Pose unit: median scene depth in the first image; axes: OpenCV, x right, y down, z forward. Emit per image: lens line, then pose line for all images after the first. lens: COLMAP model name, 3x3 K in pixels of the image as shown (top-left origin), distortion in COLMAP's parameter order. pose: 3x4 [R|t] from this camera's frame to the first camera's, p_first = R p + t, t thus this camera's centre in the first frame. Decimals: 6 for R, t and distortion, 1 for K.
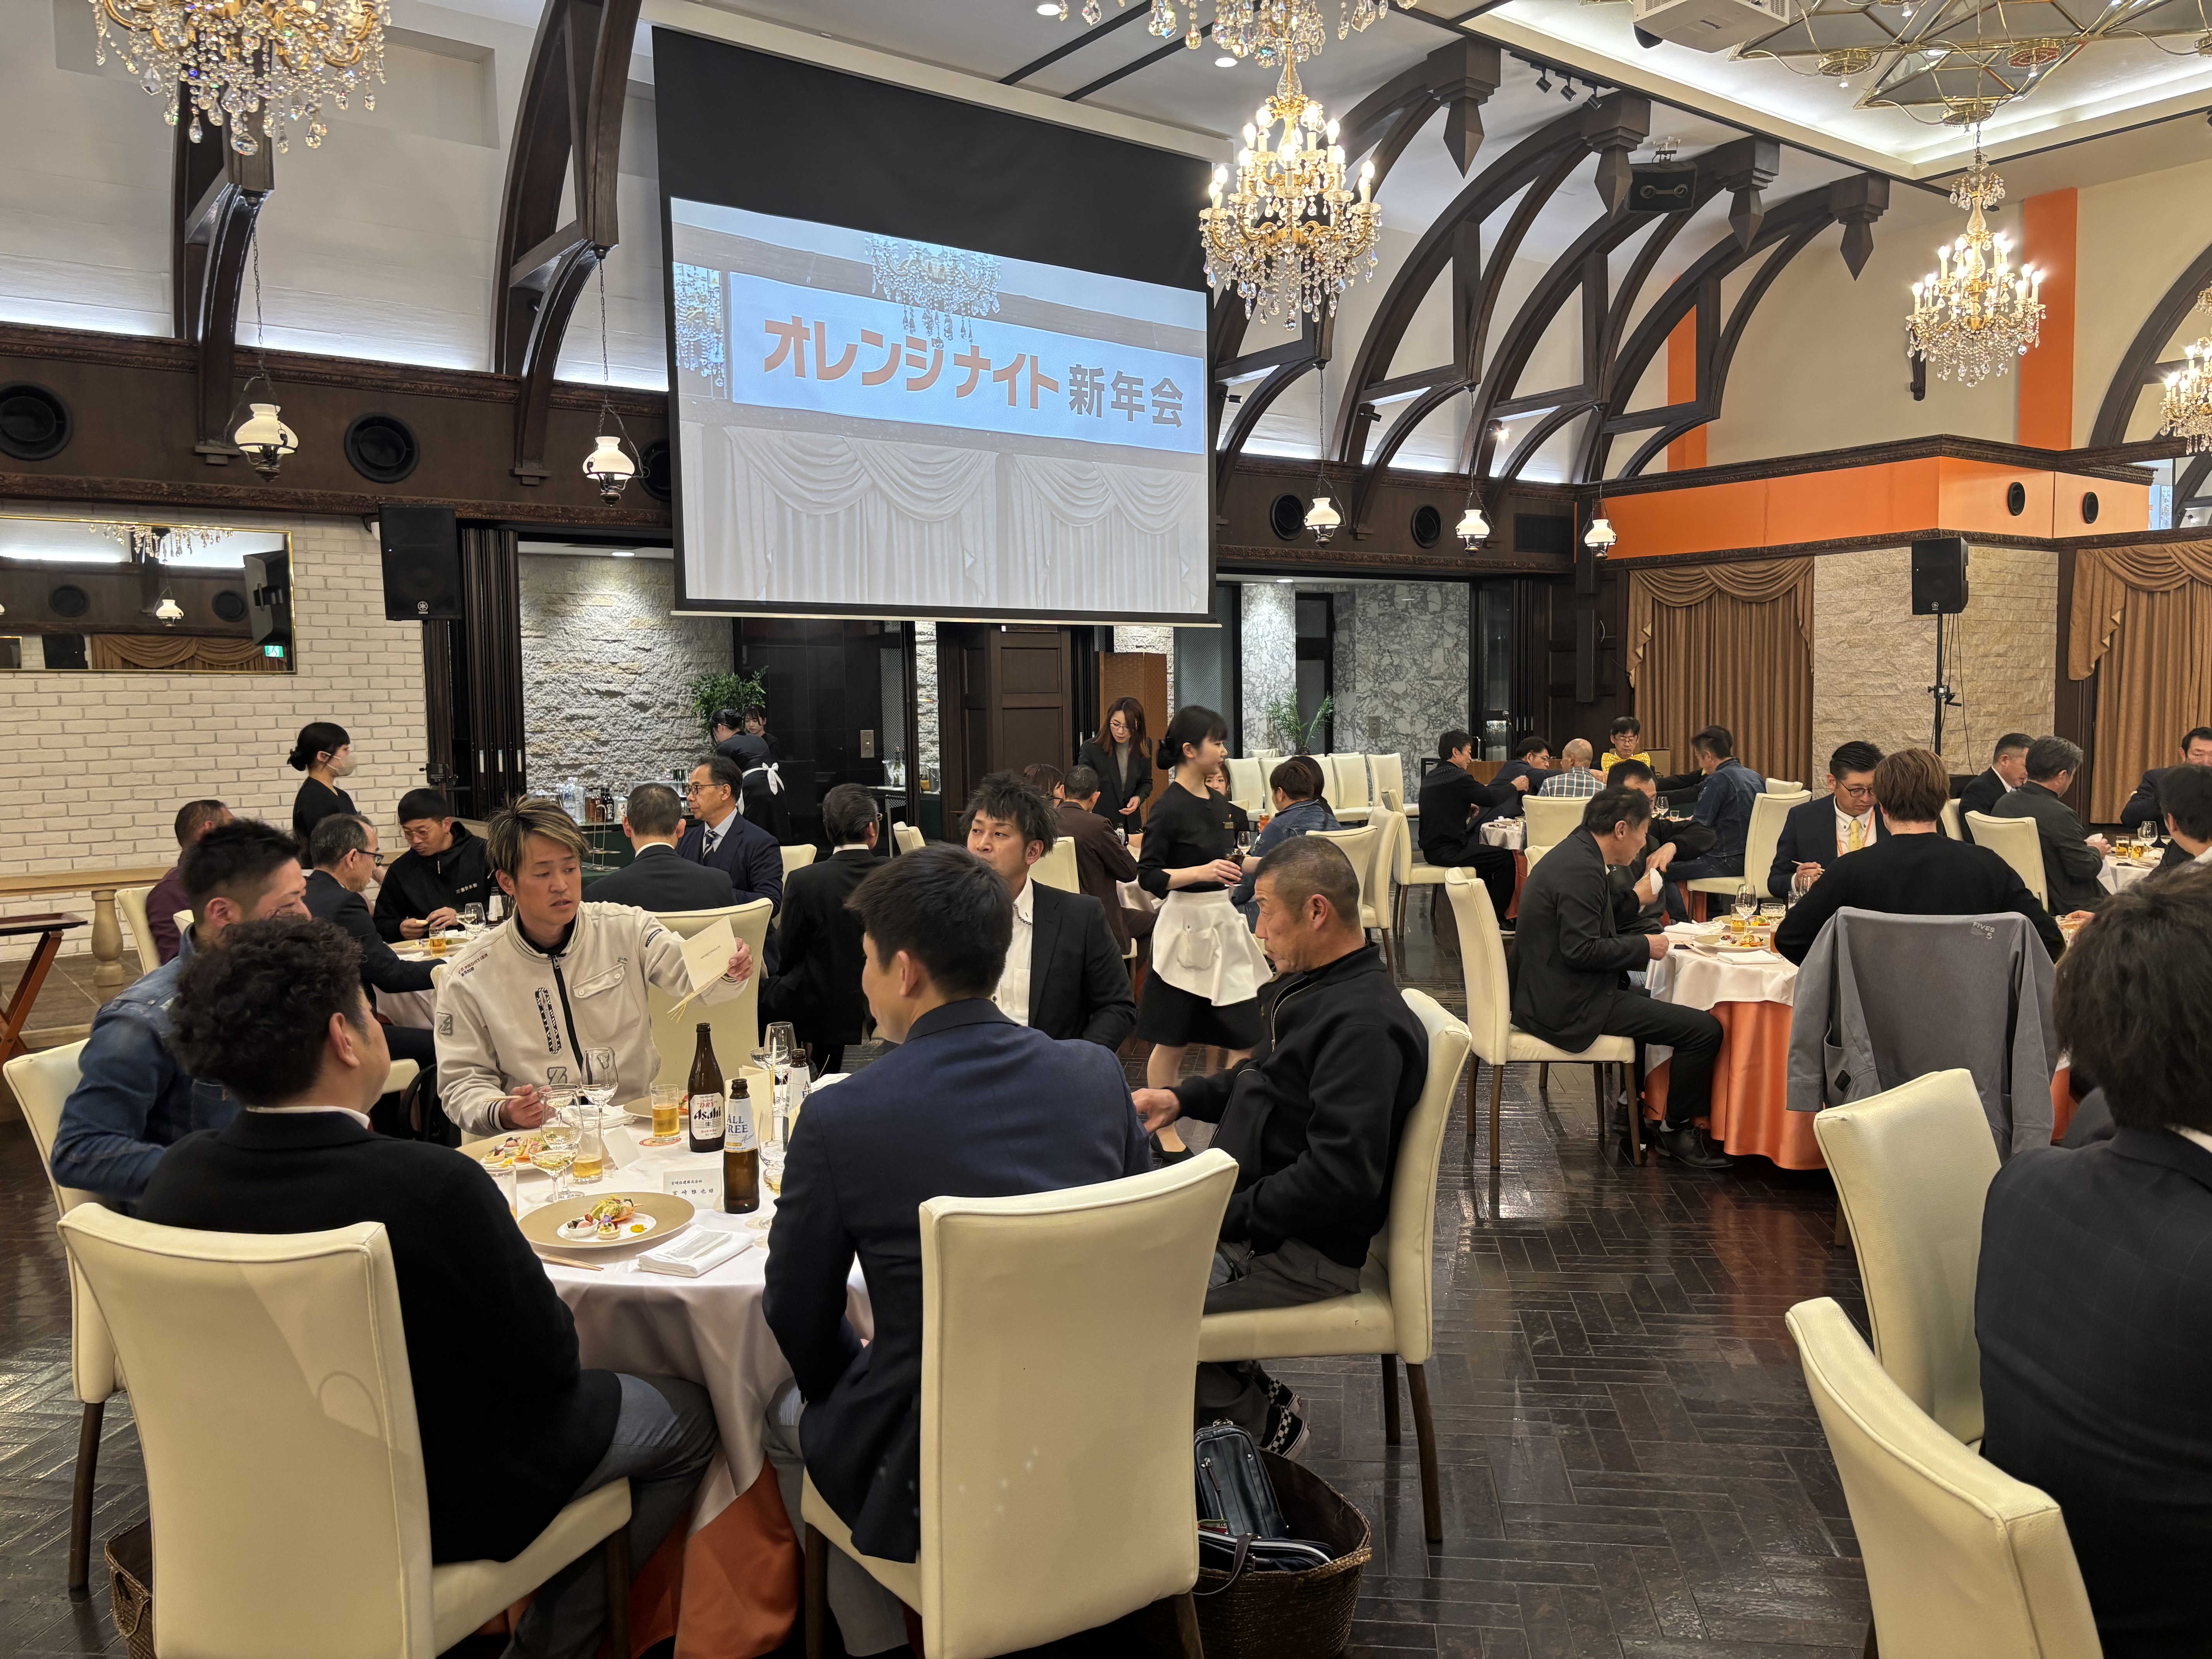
lens RADIAL K [[1651.5, 0, 1124.5], [0, 1651.5, 835.3], [0, 0, 1]] dist [0.046472, -0.046671]
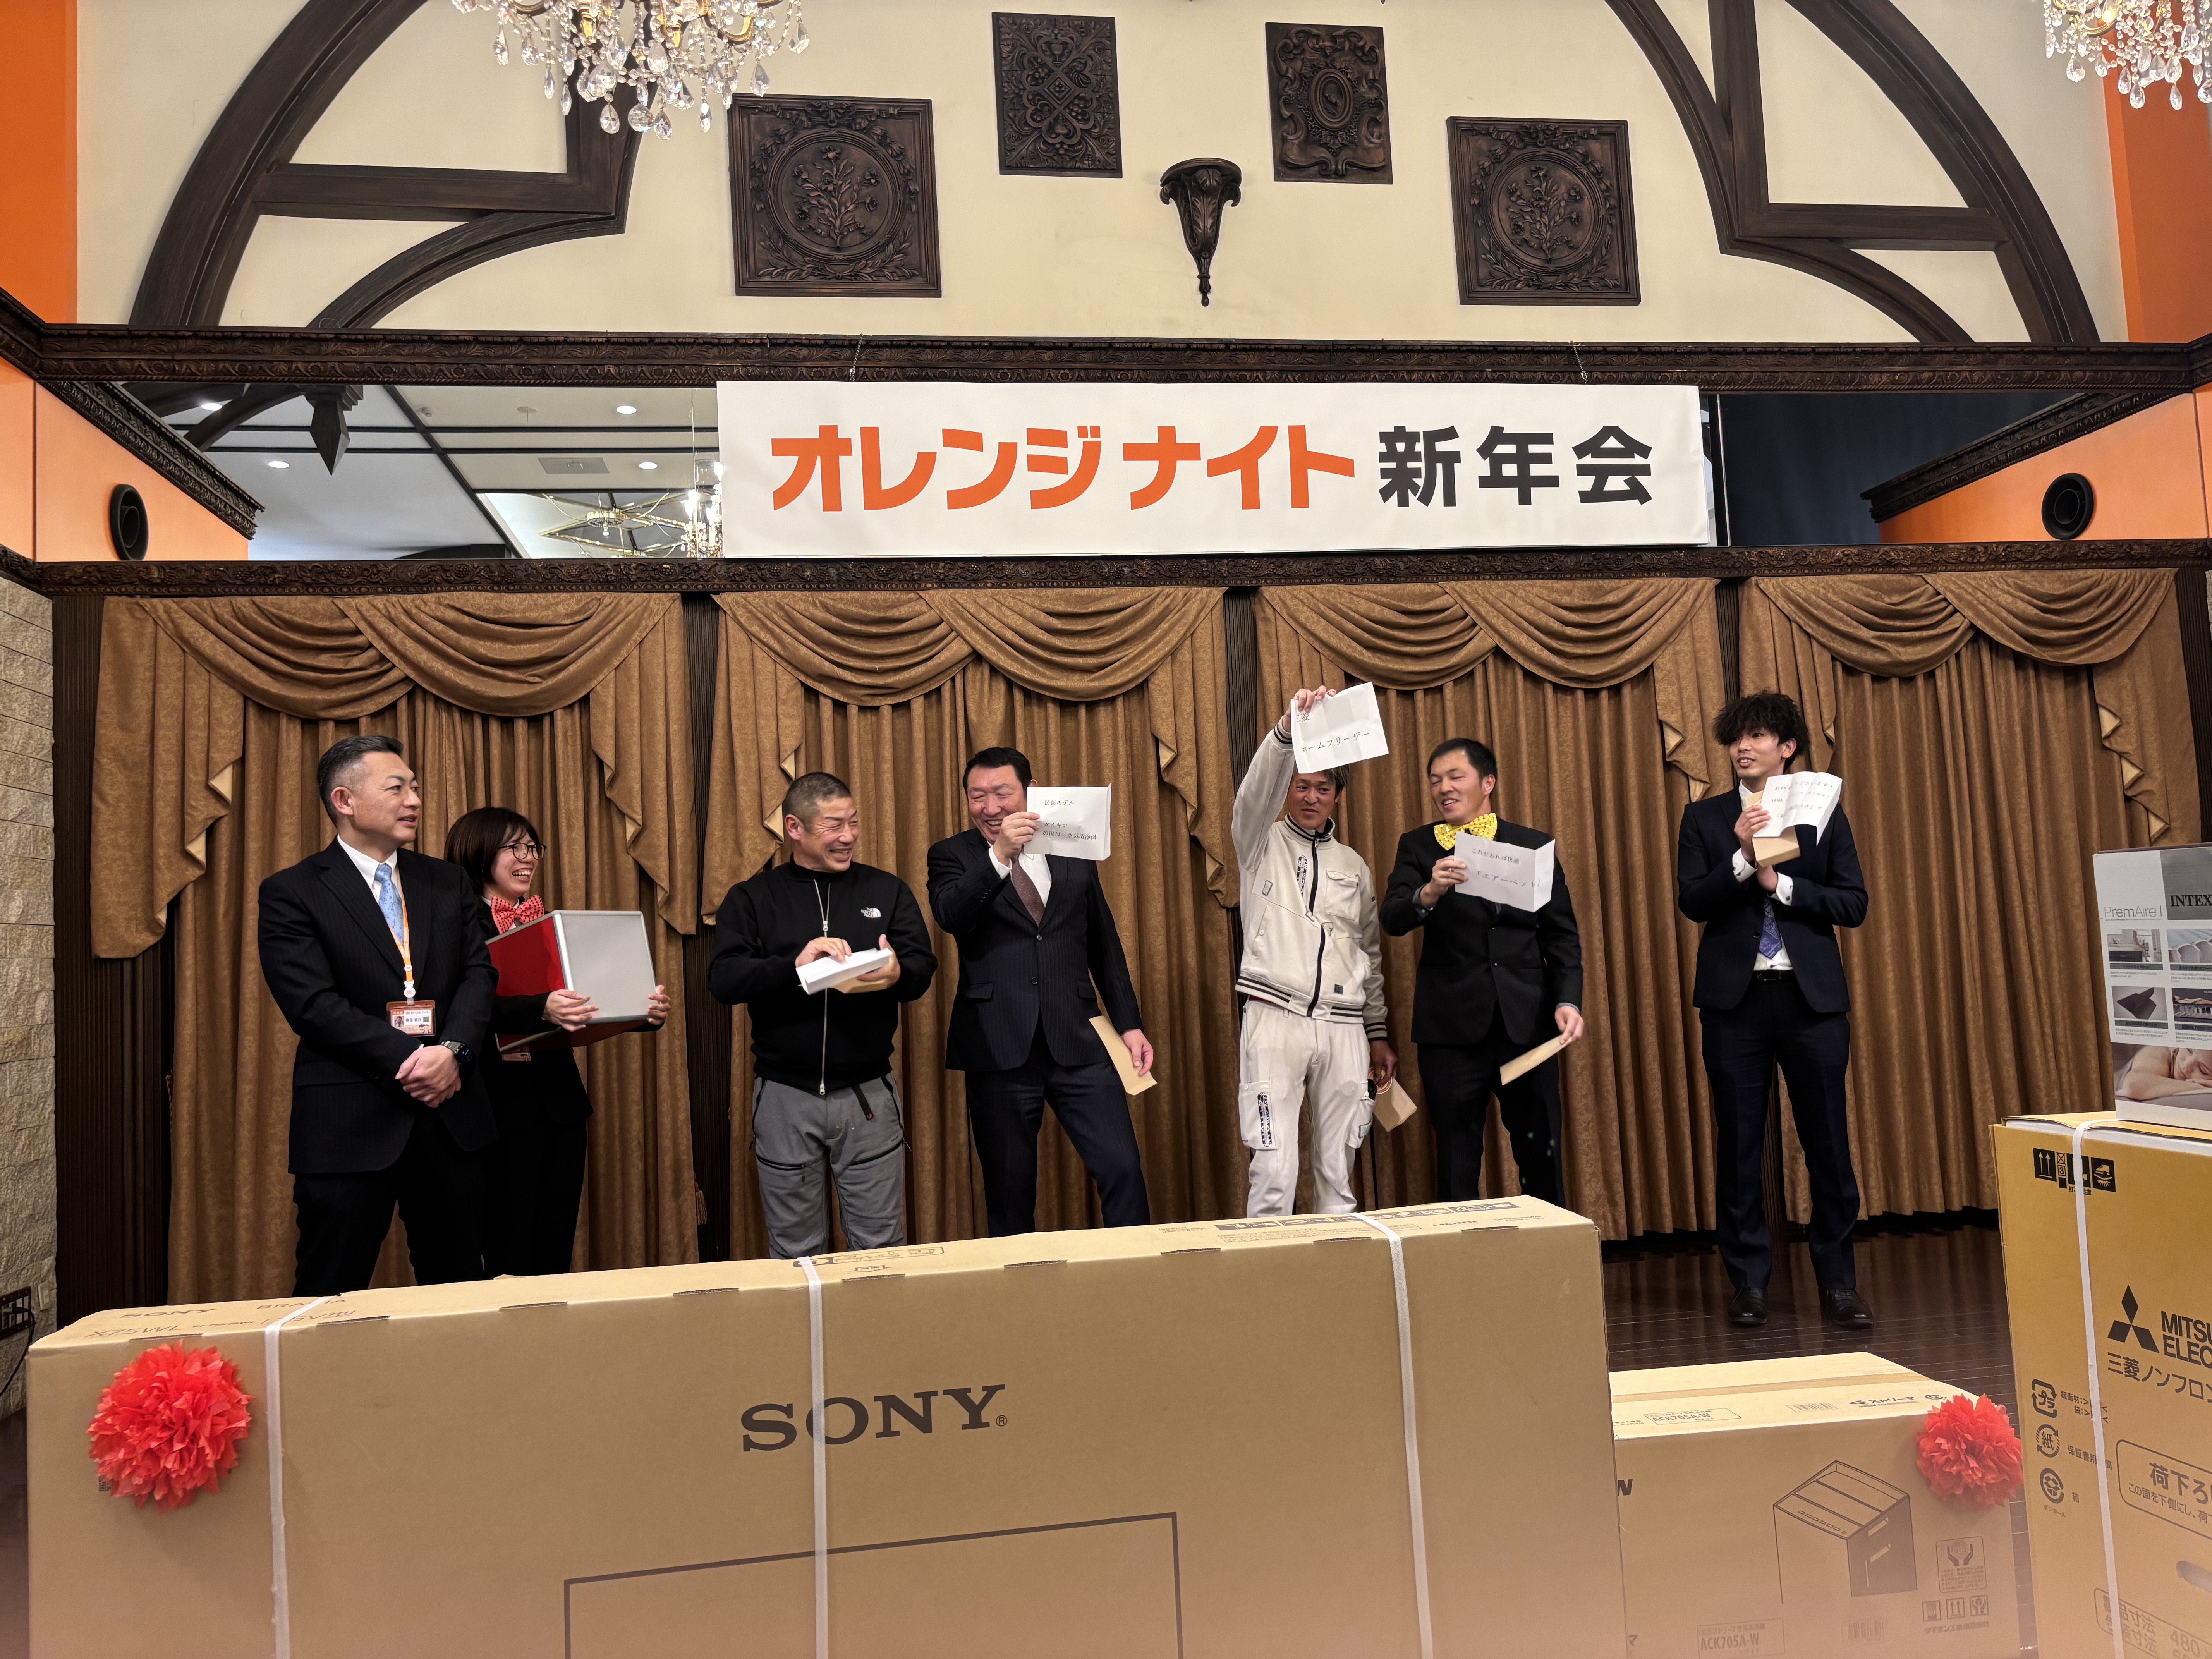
lens RADIAL K [[1647.7, 0, 1109.8], [0, 1647.7, 826.8], [0, 0, 1]] dist [0.070125, -0.094409]
pose [[0.474322, 0.057765, 0.878454, 0.406063], [0.111507, 0.985866, -0.125036, -0.060068], [-0.873261, 0.157261, 0.461176, 0.735194]]
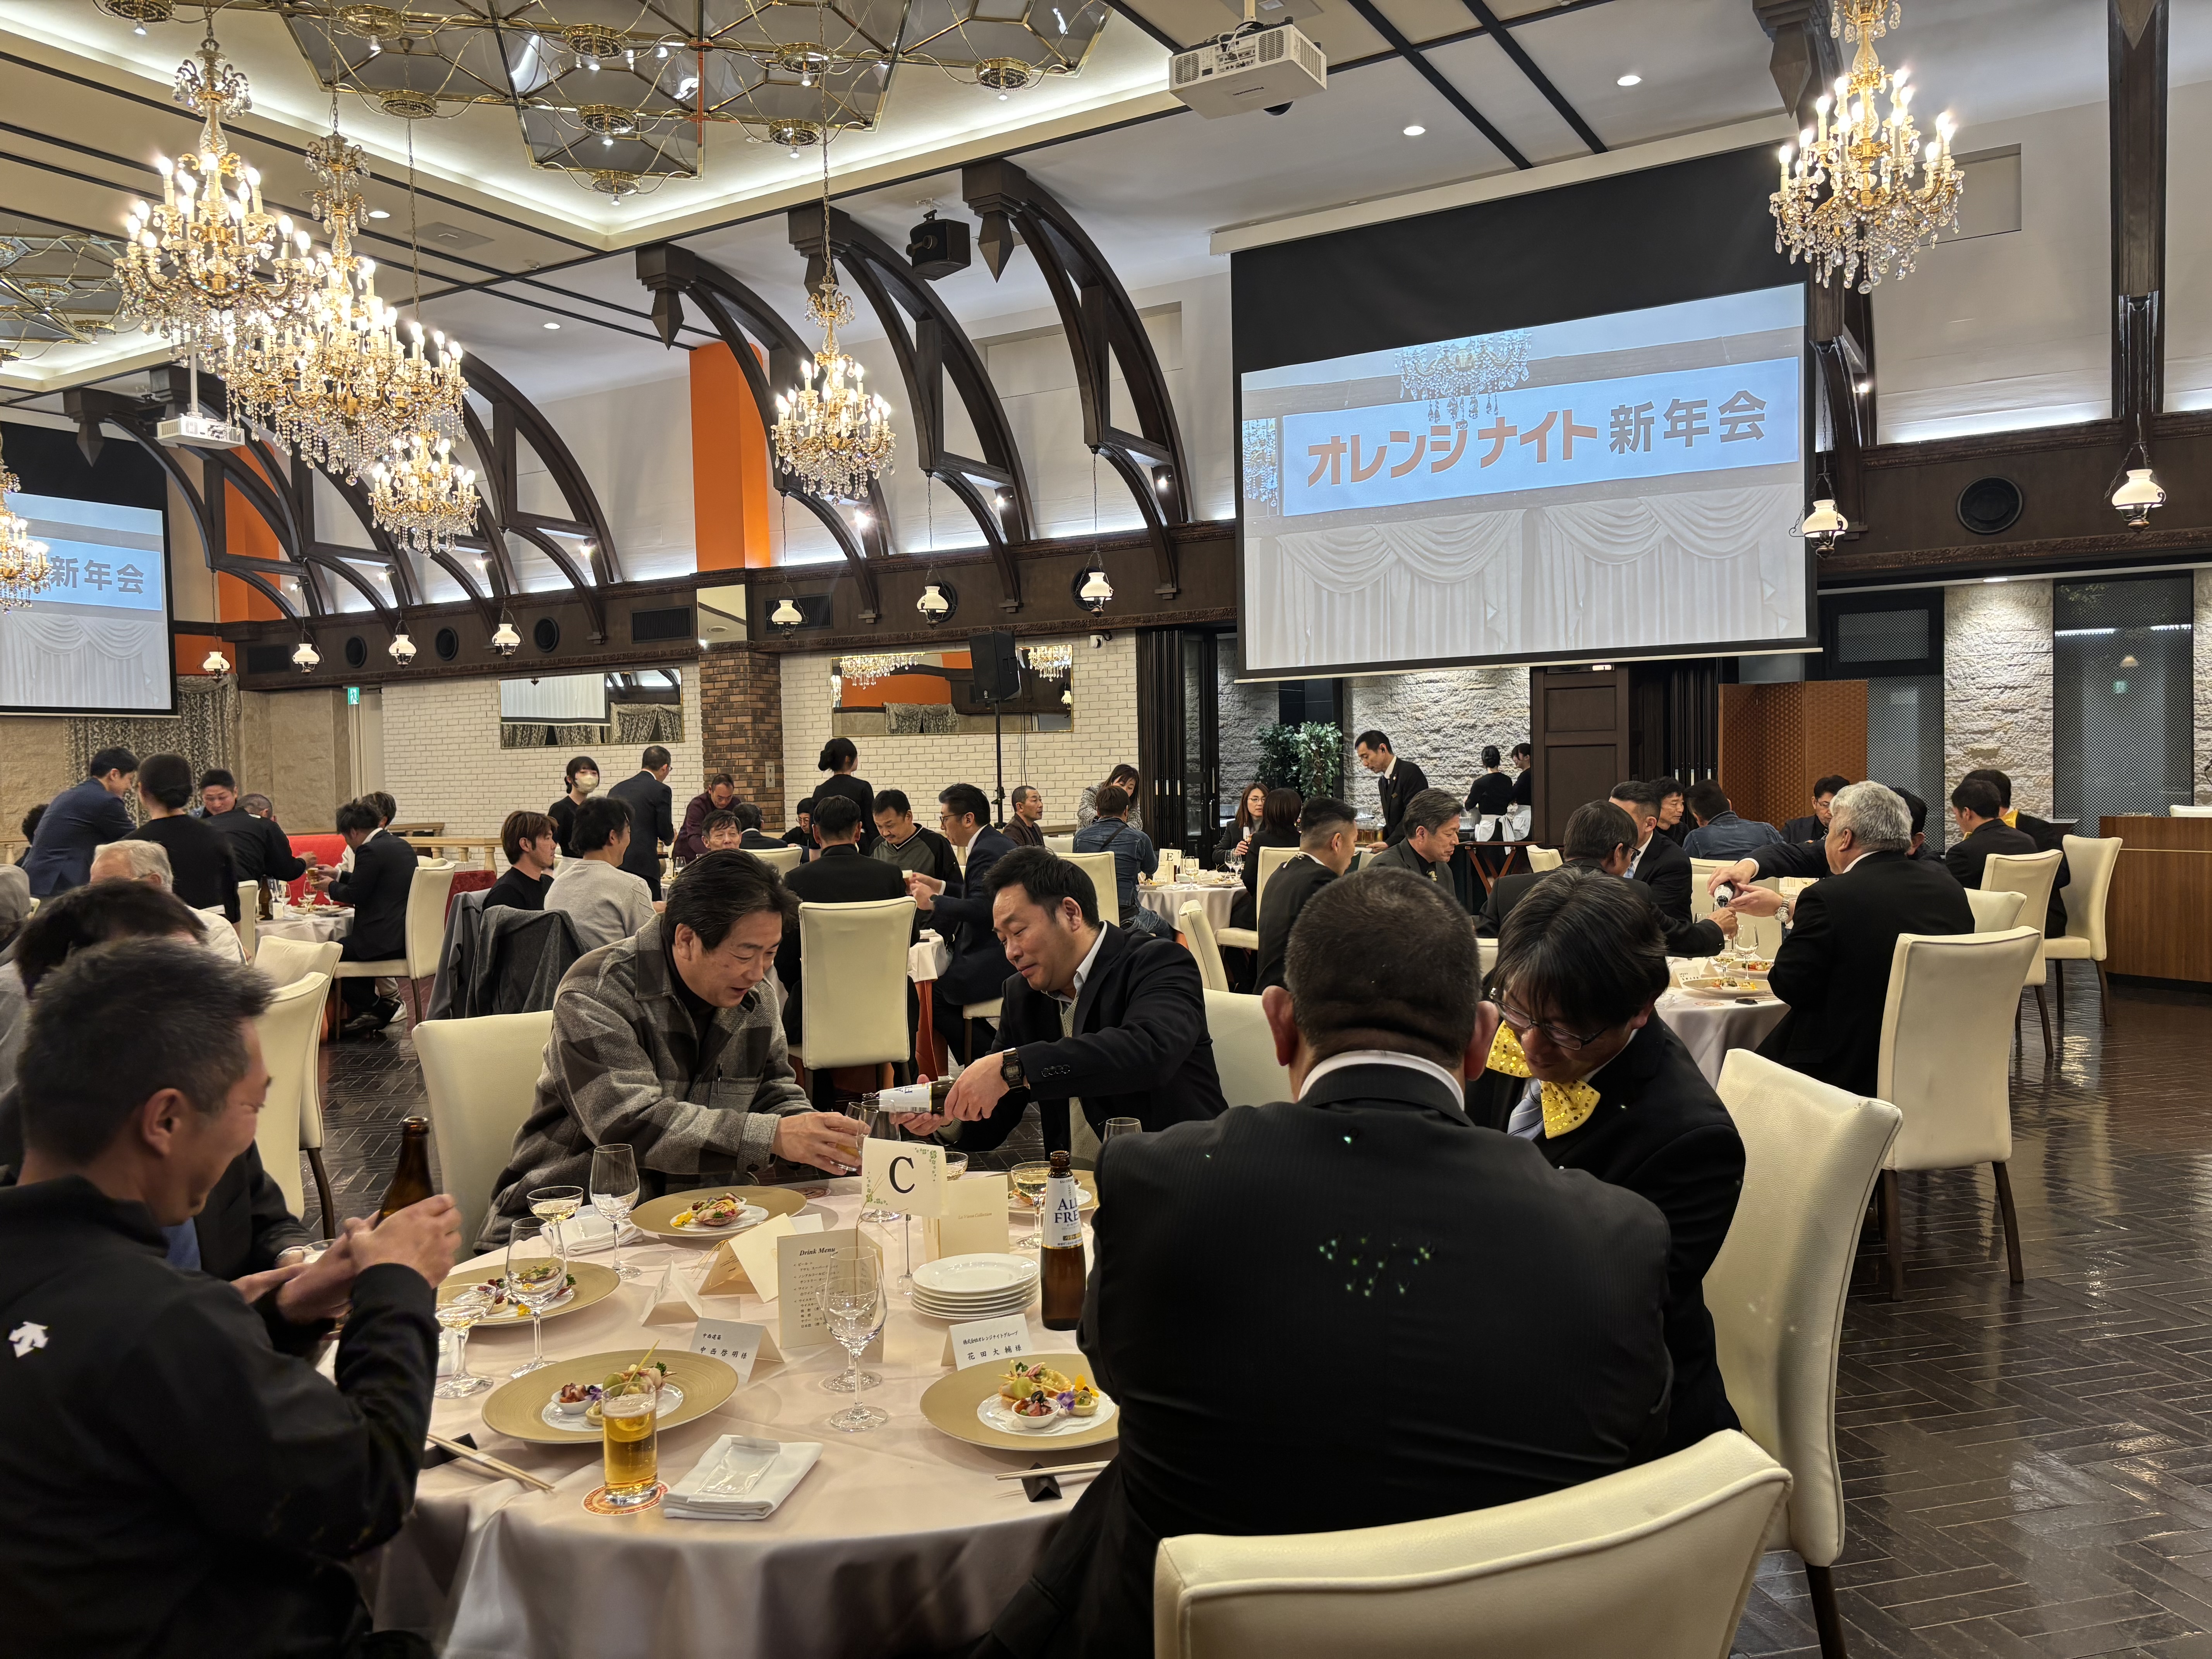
lens RADIAL K [[1676.3, 0, 1115.7], [0, 1676.3, 838.1], [0, 0, 1]] dist [0.035729, -0.035785]
pose [[0.364890, 0.047356, -0.929846, 0.773310], [-0.057904, 0.997927, 0.028101, -0.031276], [0.929248, 0.043588, 0.366875, 0.331871]]
